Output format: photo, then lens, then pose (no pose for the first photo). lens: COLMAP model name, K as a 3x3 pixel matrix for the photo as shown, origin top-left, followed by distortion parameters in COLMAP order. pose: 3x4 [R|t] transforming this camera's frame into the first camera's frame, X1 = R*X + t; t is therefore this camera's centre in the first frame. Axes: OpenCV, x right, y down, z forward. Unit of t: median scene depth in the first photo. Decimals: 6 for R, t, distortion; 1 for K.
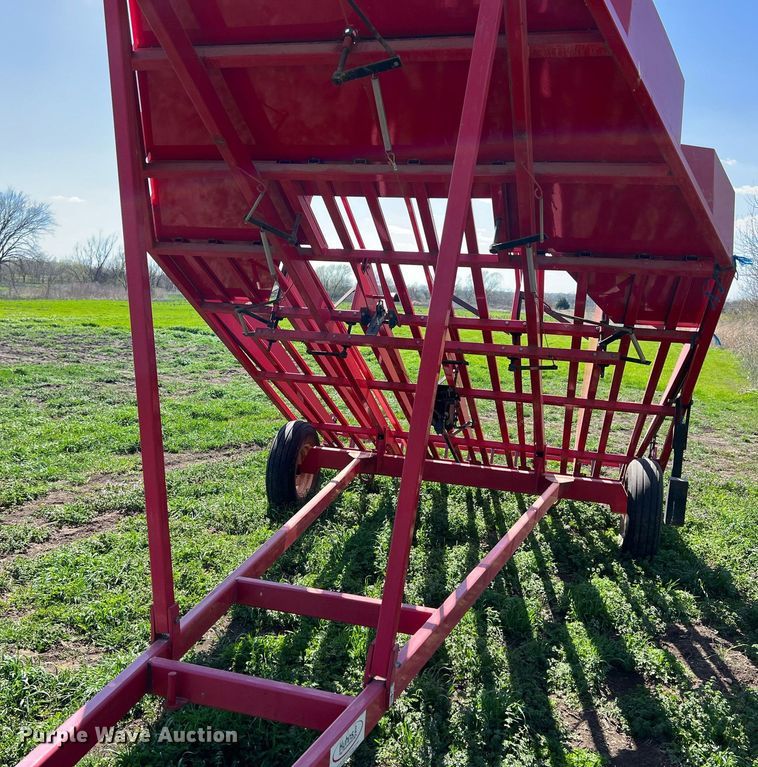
lens RADIAL K [[759.0, 0, 366.2], [0, 759.0, 385.0], [0, 0, 1]] dist [0.129826, -0.362802]
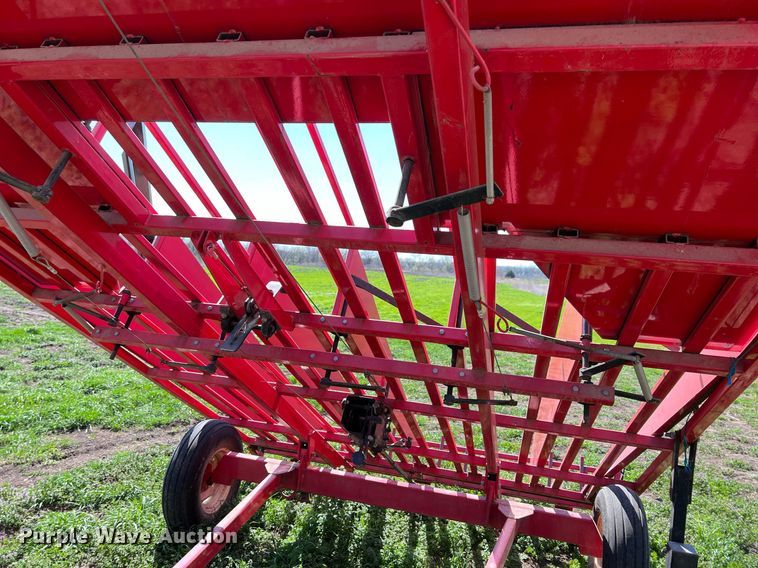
lens RADIAL K [[569.4, 0, 379.0], [0, 569.4, 284.0], [0, 0, 1]] dist [0.003428, 0.000087]
pose [[0.999559, 0.016032, 0.024999, 0.116745], [-0.013934, 0.996539, -0.081947, -0.082275], [-0.026226, 0.081562, 0.996323, 0.501585]]
